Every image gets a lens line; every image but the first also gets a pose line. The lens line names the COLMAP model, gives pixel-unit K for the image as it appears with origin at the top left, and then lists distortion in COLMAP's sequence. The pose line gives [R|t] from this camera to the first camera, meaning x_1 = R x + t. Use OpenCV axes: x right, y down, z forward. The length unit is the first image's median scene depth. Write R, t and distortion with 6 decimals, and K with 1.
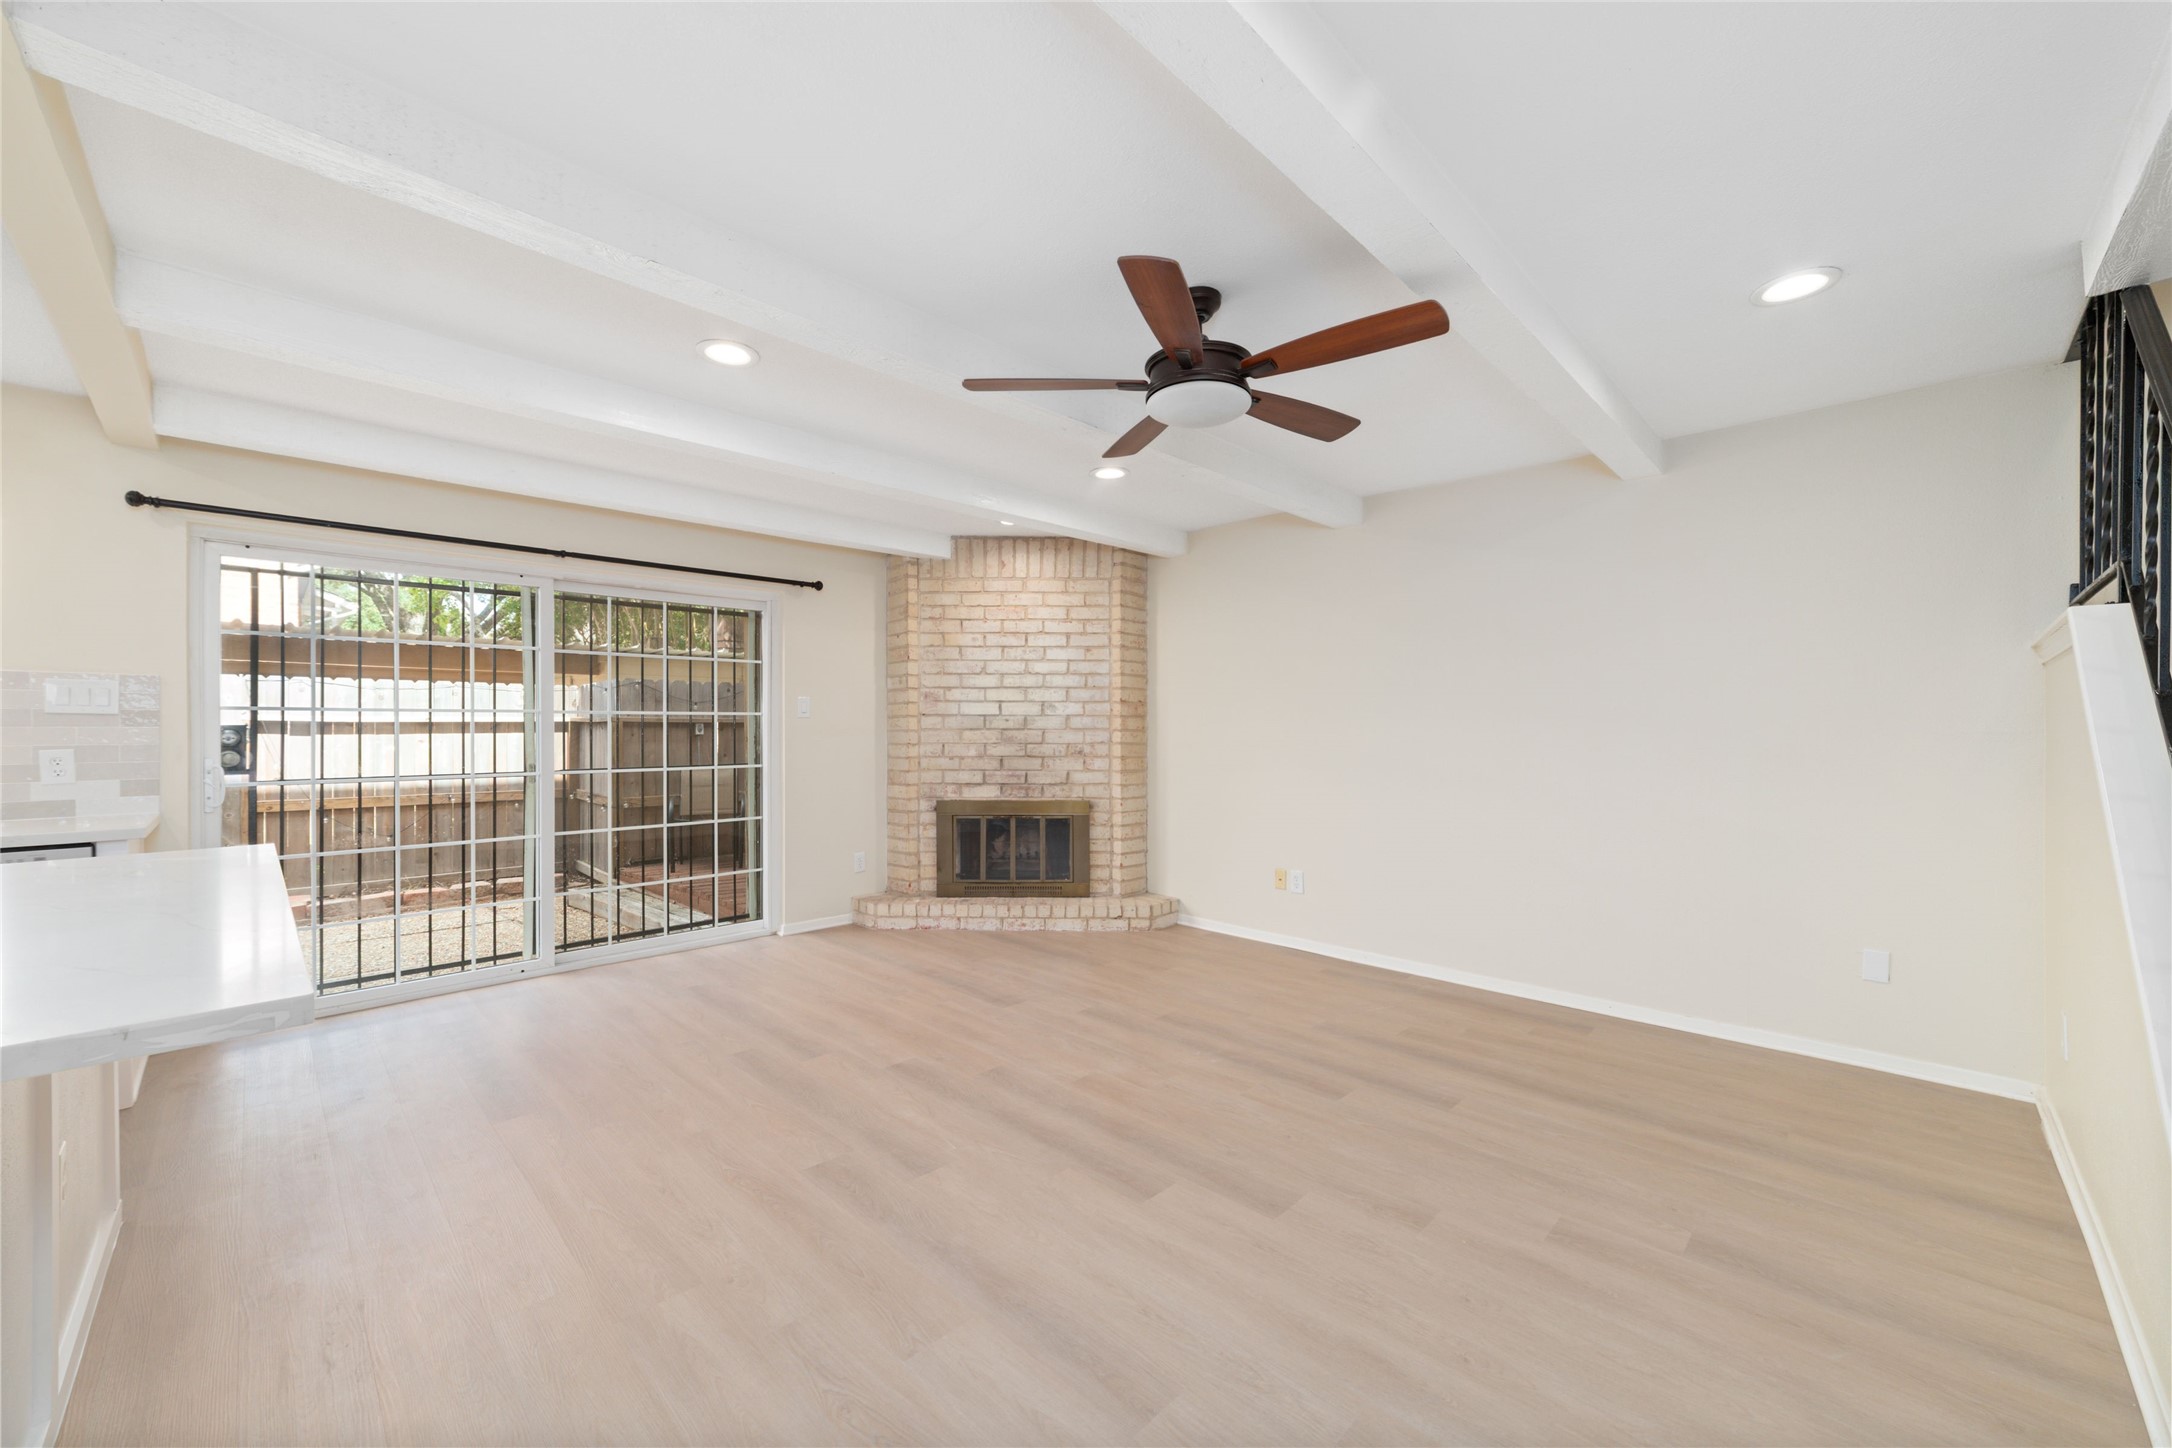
lens RADIAL K [[834.0, 0, 1069.4], [0, 834.0, 725.0], [0, 0, 1]] dist [-0.018986, 0.005980]
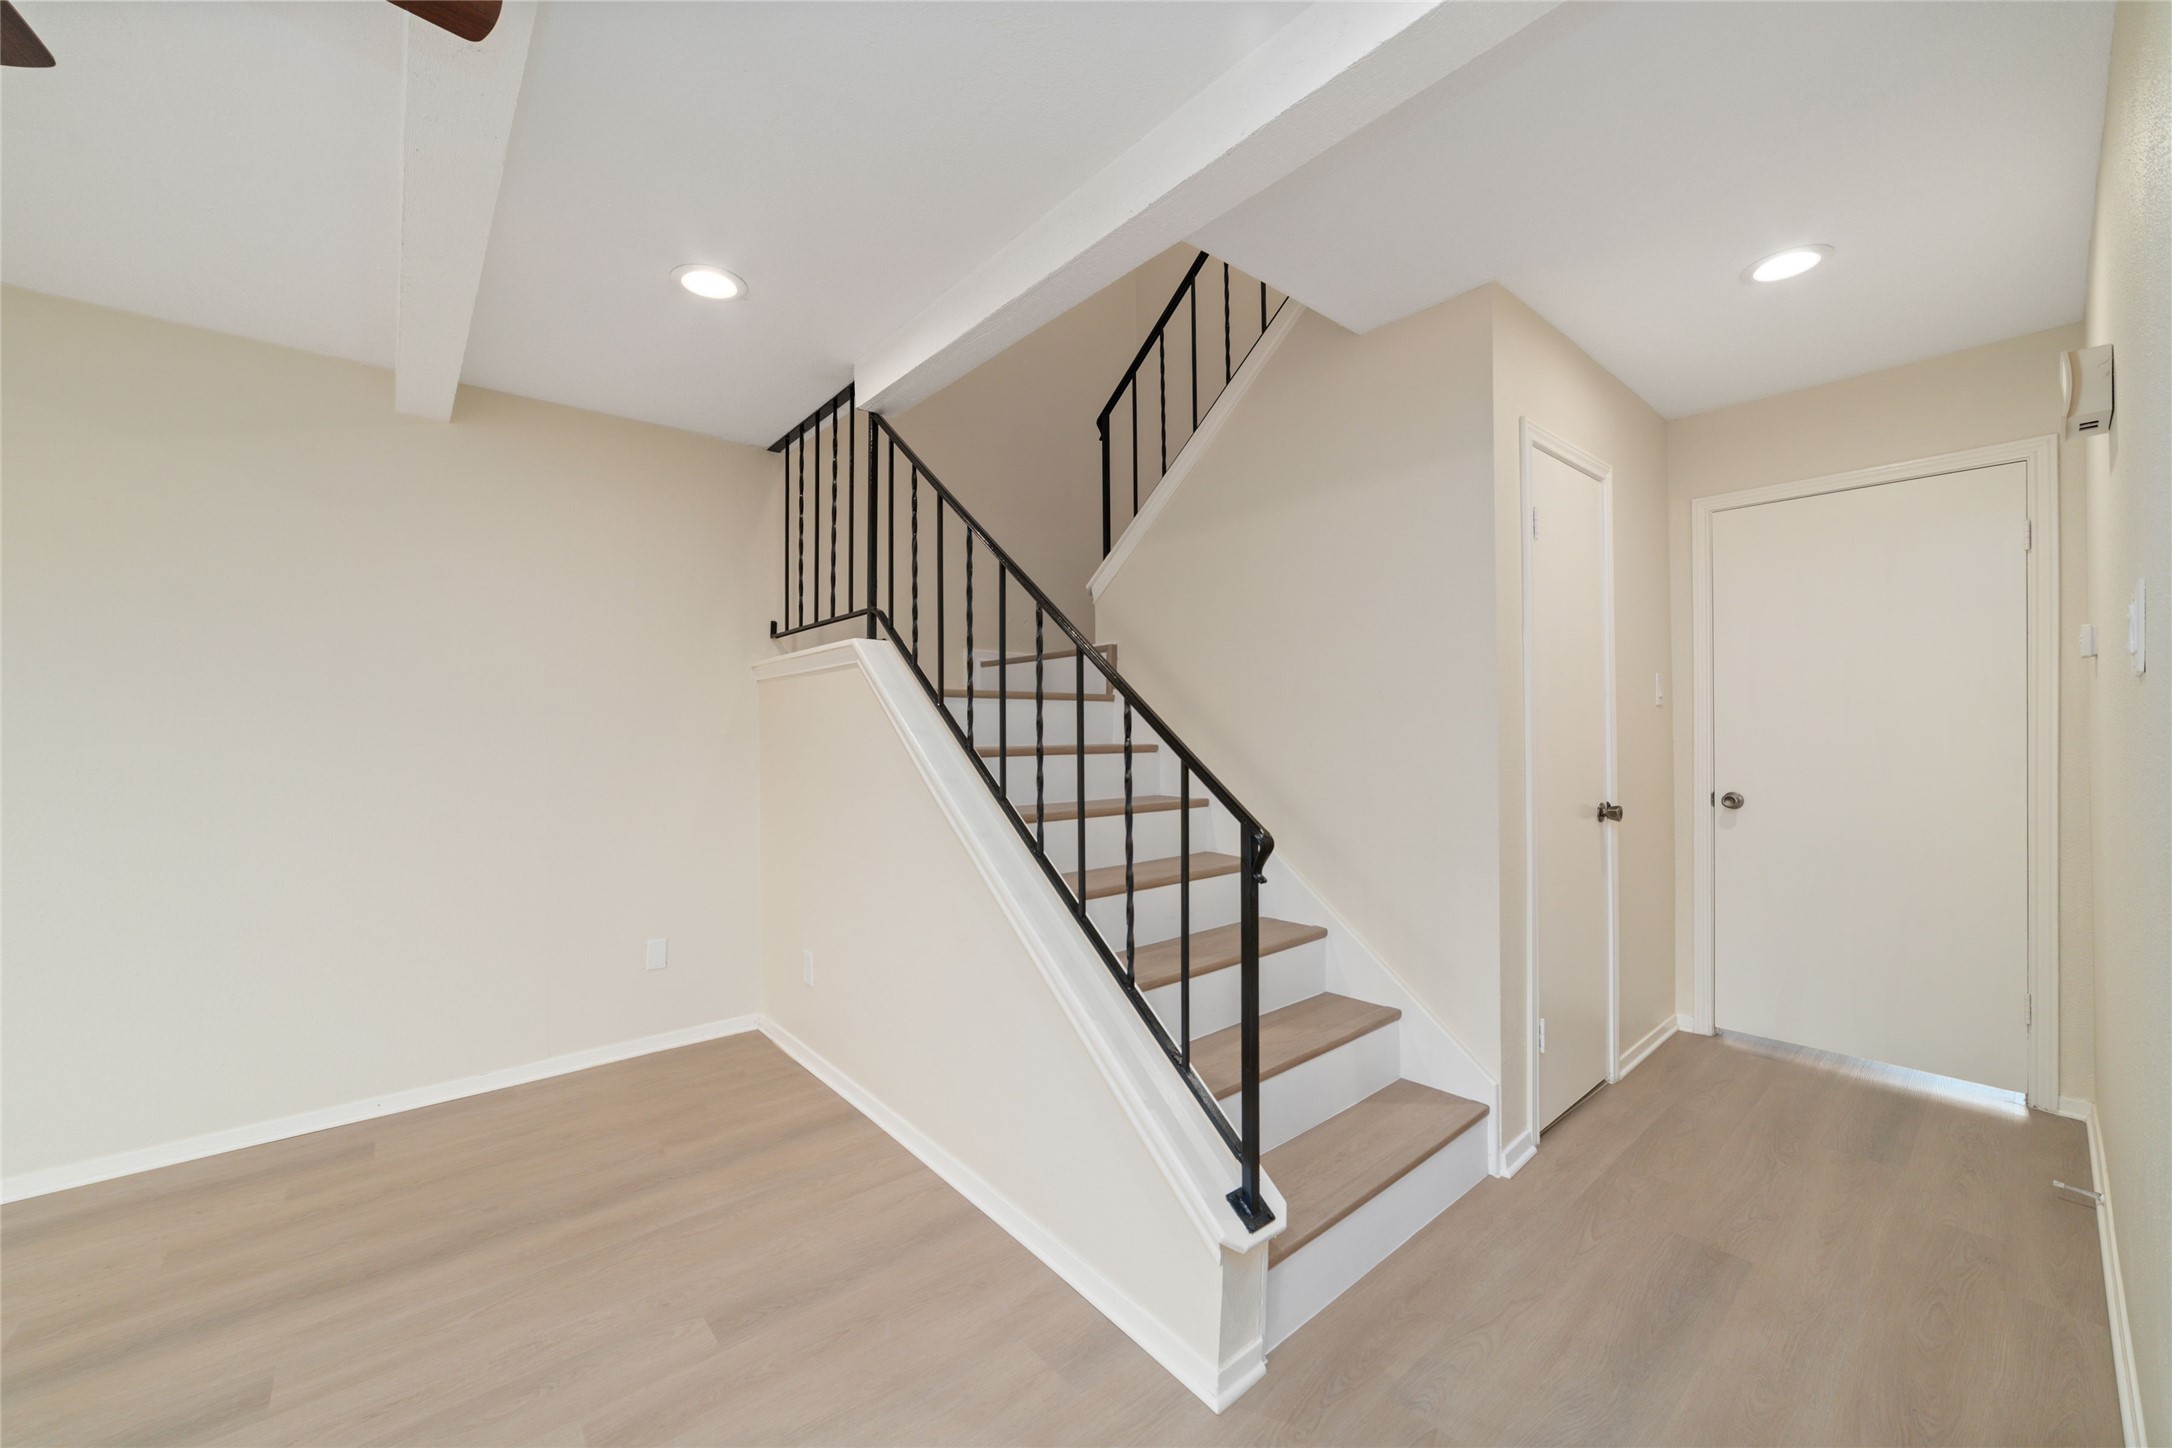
lens RADIAL K [[834.0, 0, 1103.7], [0, 834.0, 727.6], [0, 0, 1]] dist [-0.018986, 0.005980]
pose [[0.064216, 0.004348, 0.997927, -0.031213], [-0.002669, 0.999988, -0.004185, 0.001392], [-0.997932, -0.002395, 0.064226, 0.203256]]
